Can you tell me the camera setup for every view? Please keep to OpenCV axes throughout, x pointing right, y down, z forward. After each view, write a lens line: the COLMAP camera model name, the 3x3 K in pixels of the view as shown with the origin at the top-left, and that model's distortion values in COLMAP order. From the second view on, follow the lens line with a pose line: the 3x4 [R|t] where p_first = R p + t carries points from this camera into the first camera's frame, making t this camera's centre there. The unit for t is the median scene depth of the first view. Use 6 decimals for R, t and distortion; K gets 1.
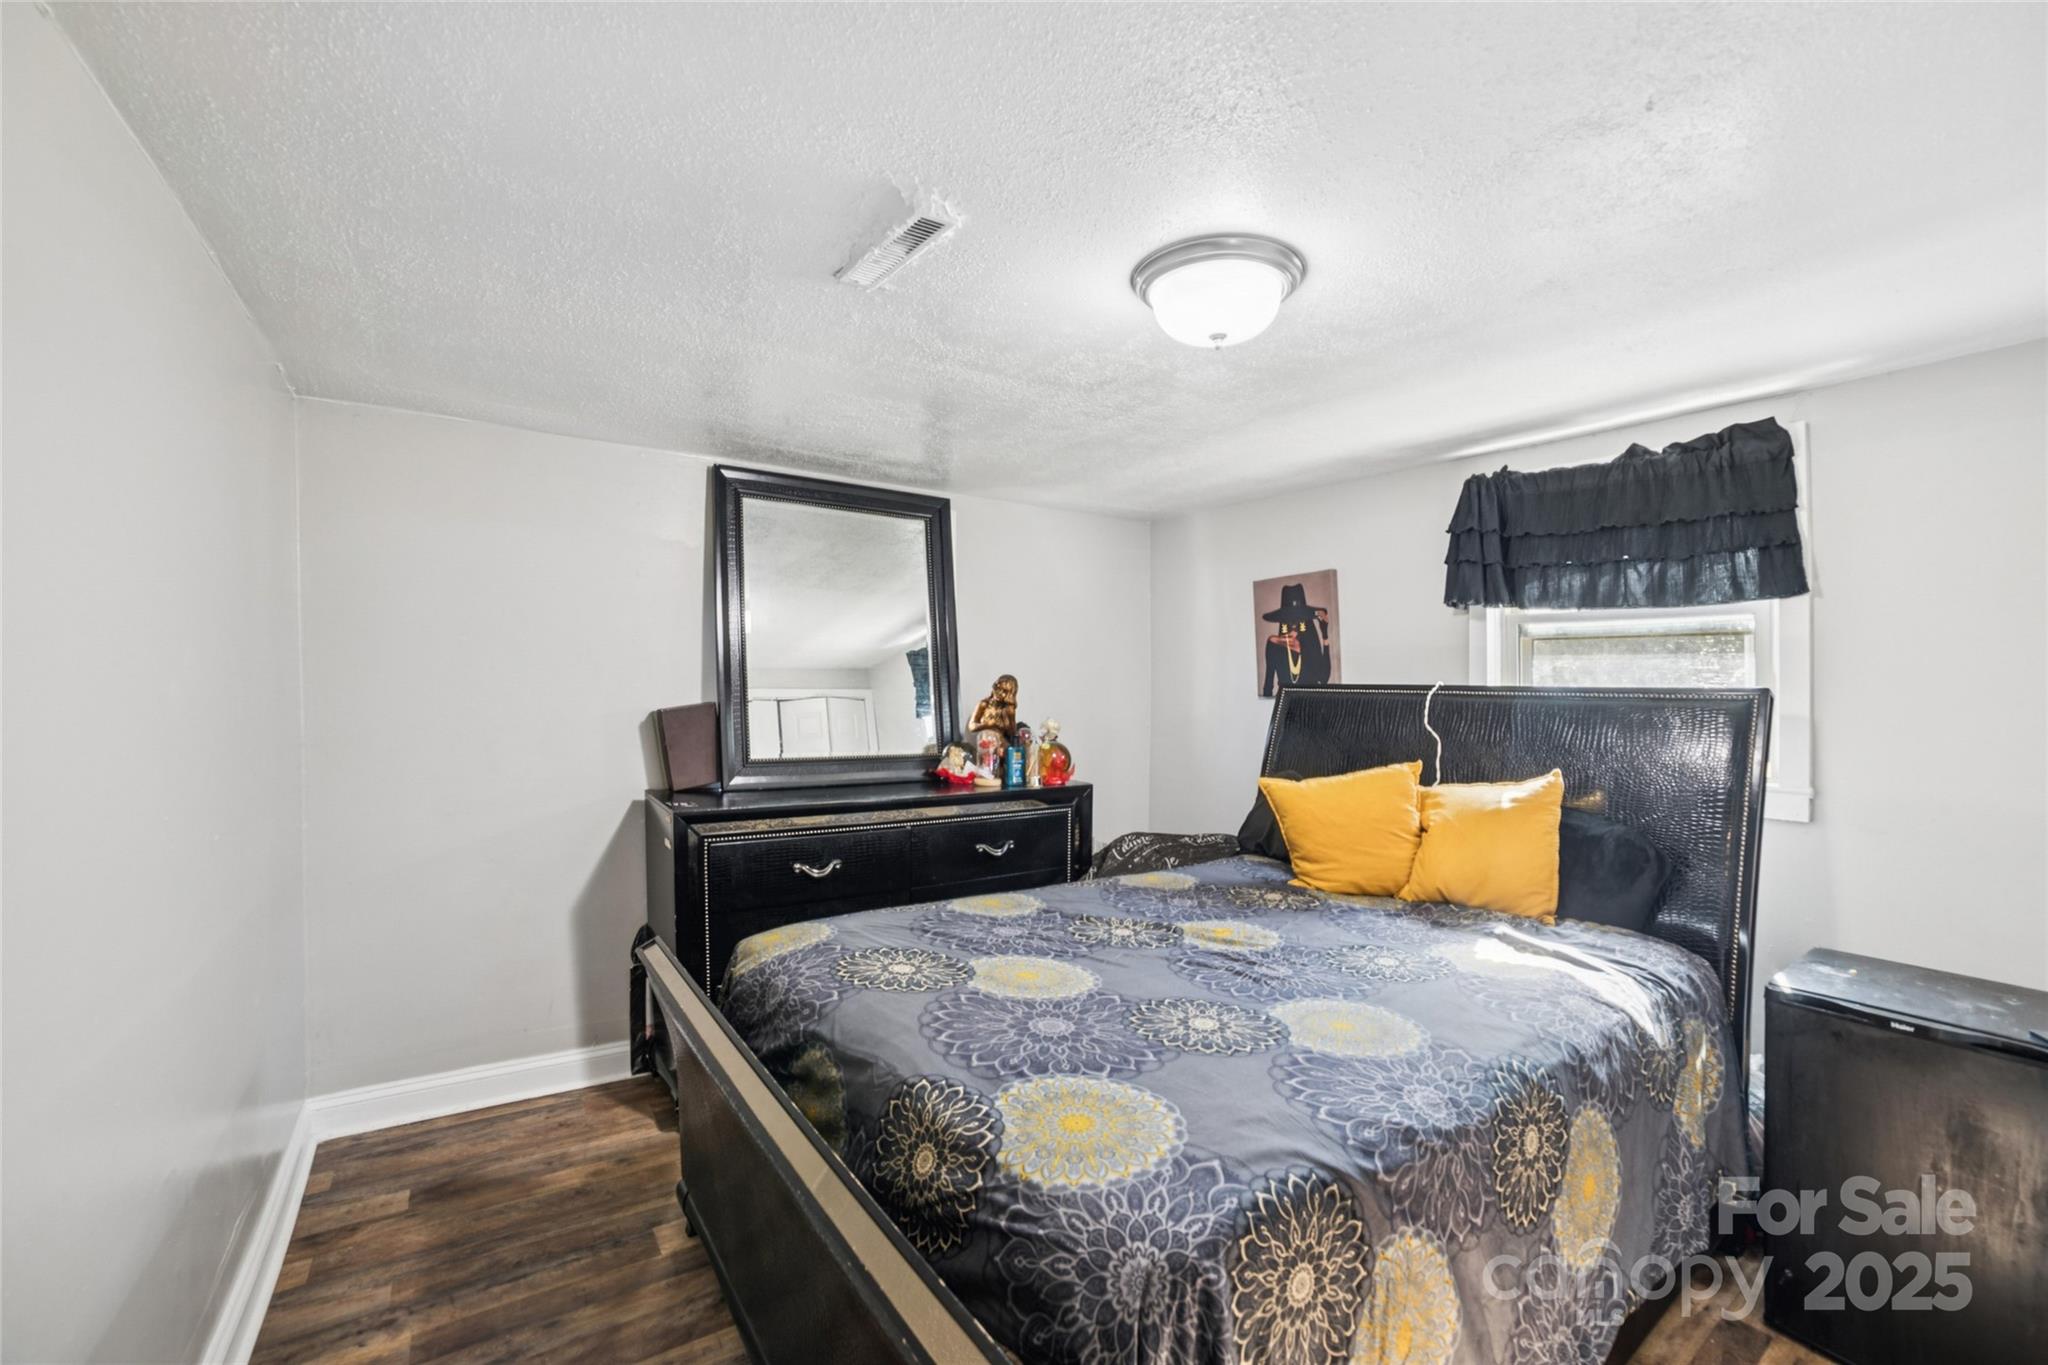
lens RADIAL K [[852.3, 0, 1020.0], [0, 852.3, 700.0], [0, 0, 1]] dist [-0.049758, 0.000589]
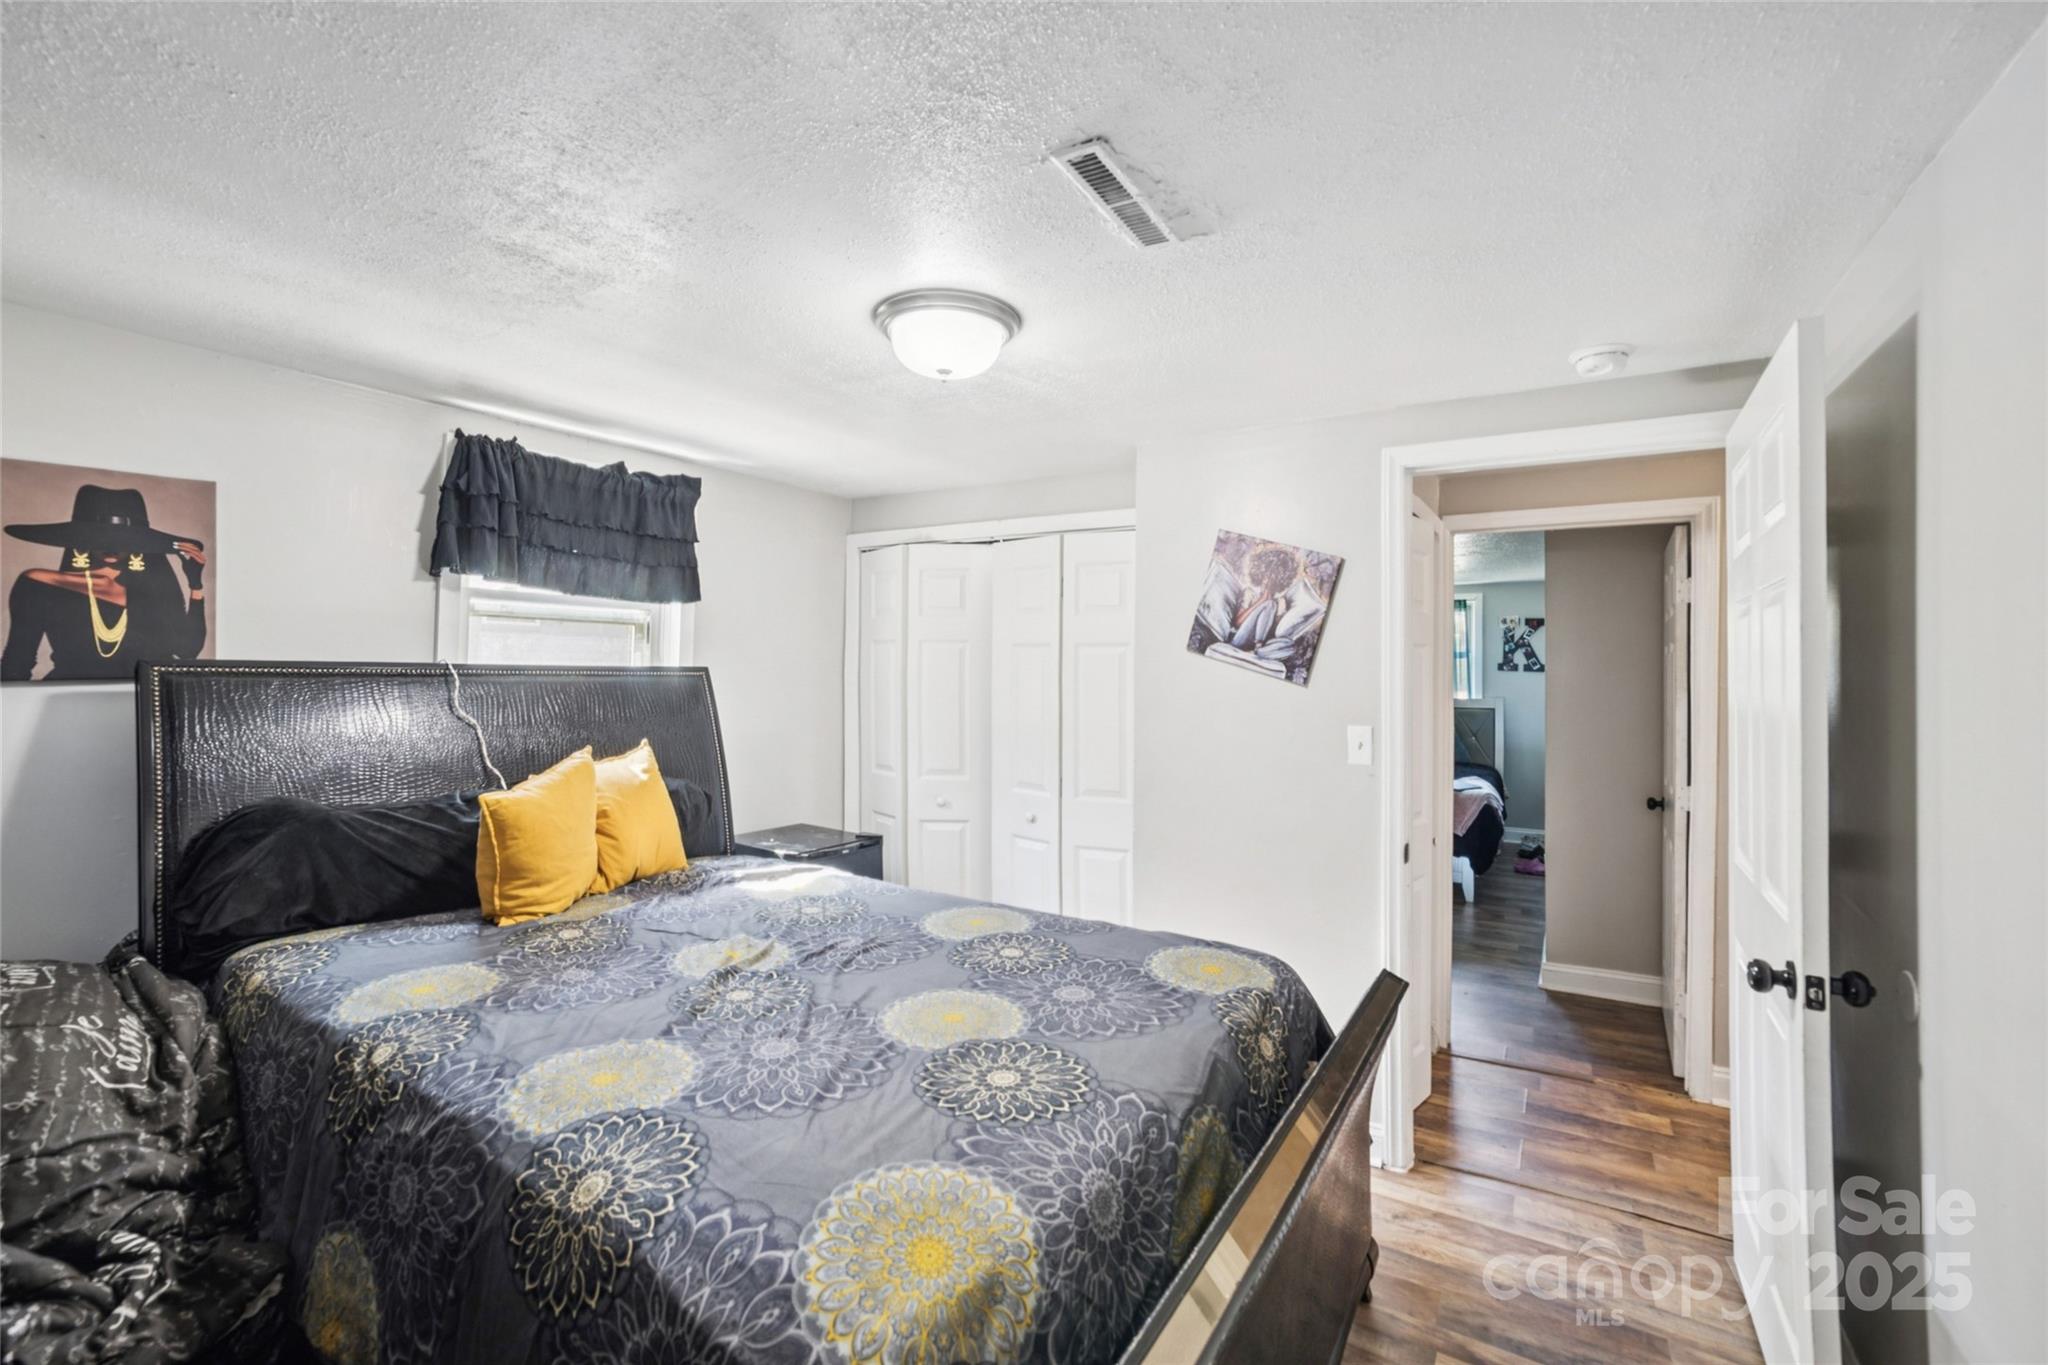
lens RADIAL K [[852.3, 0, 1013.2], [0, 852.3, 661.9], [0, 0, 1]] dist [-0.049758, 0.000589]
pose [[-0.360554, -0.004726, 0.932726, -0.609200], [0.001416, 0.999983, 0.005614, -0.029424], [-0.932737, 0.003344, -0.360542, 0.943389]]
